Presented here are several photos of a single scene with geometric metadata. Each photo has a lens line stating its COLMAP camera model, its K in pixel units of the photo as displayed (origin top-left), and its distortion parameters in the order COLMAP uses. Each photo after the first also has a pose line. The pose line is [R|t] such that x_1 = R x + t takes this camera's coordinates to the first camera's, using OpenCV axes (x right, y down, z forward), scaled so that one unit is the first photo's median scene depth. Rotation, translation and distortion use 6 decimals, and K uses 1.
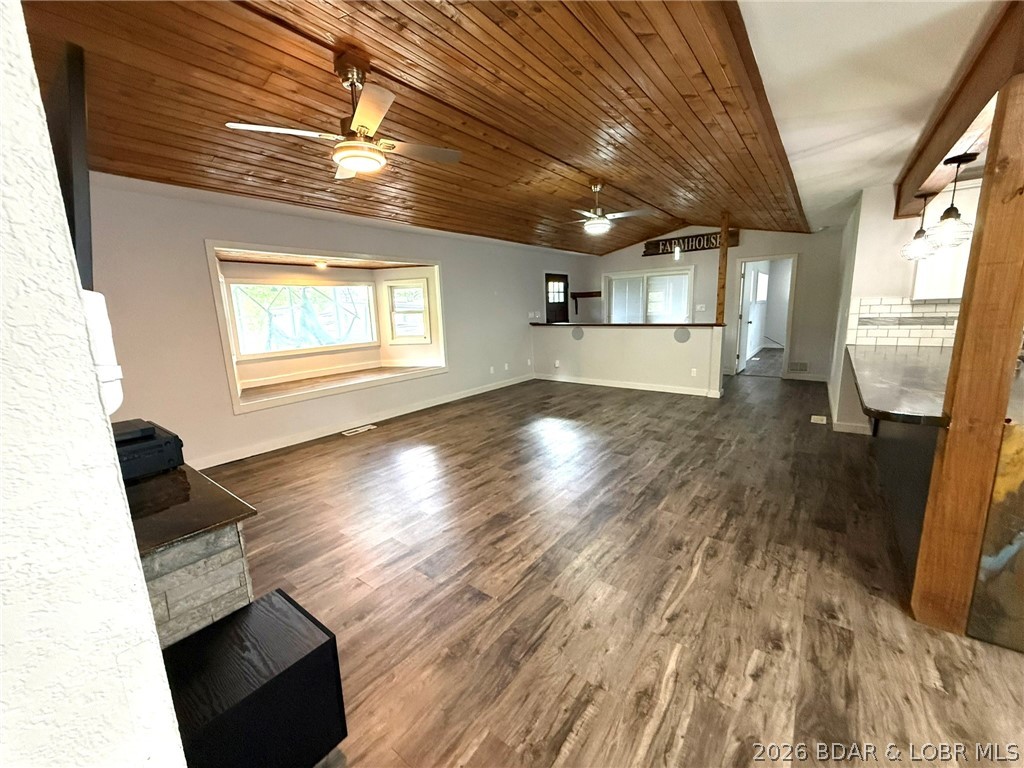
lens RADIAL K [[411.7, 0, 510.2], [0, 411.7, 385.5], [0, 0, 1]] dist [-0.000668, 0.000119]
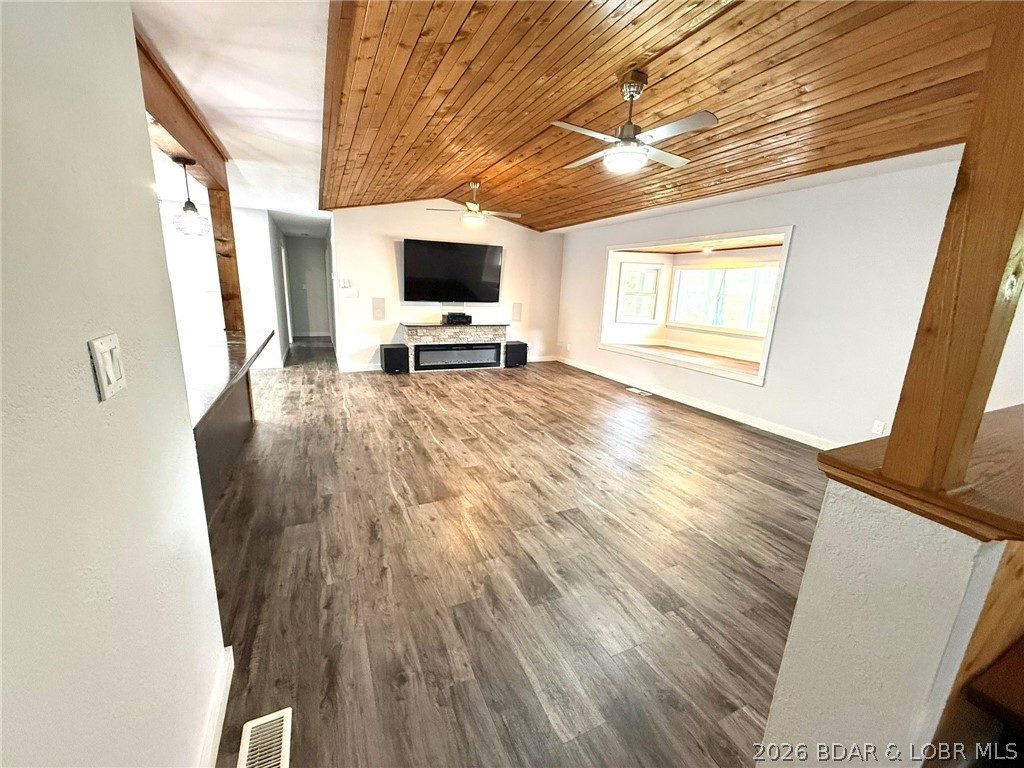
lens RADIAL K [[411.7, 0, 511.0], [0, 411.7, 387.9], [0, 0, 1]] dist [-0.000668, 0.000119]
pose [[-0.467390, 0.224632, -0.855036, 1.003433], [-0.186387, 0.920401, 0.343689, -0.295475], [0.864180, 0.320005, -0.388317, 1.376566]]
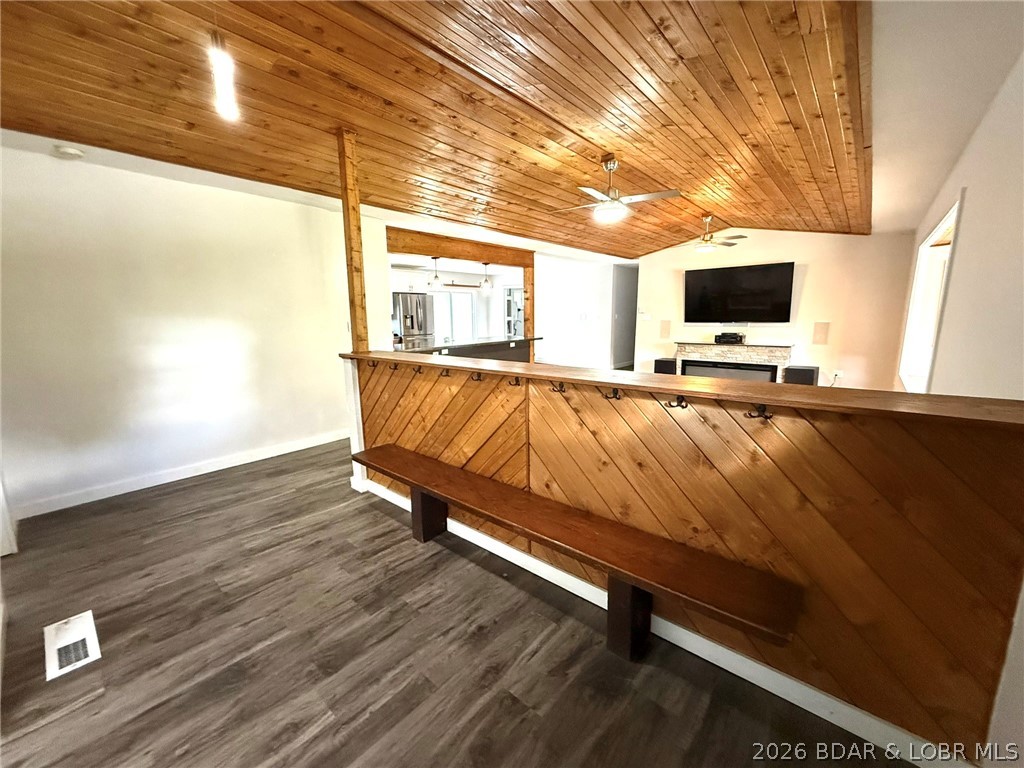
lens RADIAL K [[411.7, 0, 511.7], [0, 411.7, 384.3], [0, 0, 1]] dist [-0.000668, 0.000119]
pose [[-0.996973, 0.032351, 0.070704, 0.534093], [0.055096, 0.935568, 0.348822, -0.390155], [-0.054864, 0.351661, -0.934518, 2.027441]]
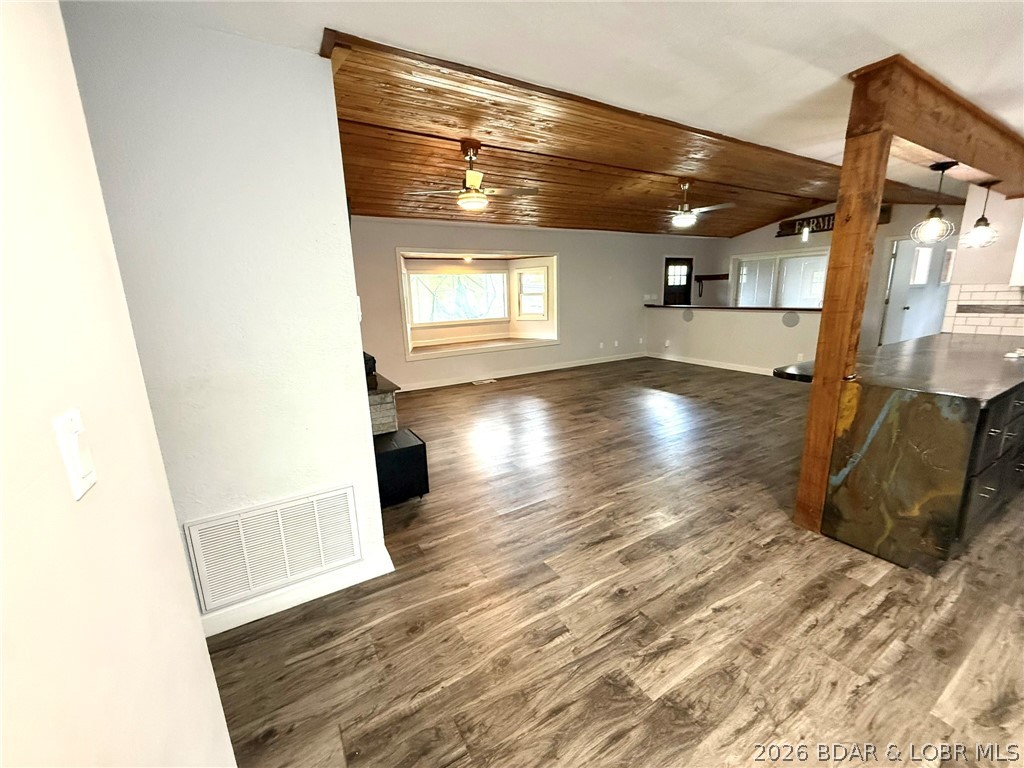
lens RADIAL K [[411.7, 0, 509.2], [0, 411.7, 385.6], [0, 0, 1]] dist [-0.000668, 0.000119]
pose [[0.928491, 0.087728, -0.360845, 0.244460], [-0.070742, 0.995686, 0.060043, 0.040319], [0.364556, -0.030222, 0.930691, -0.285938]]
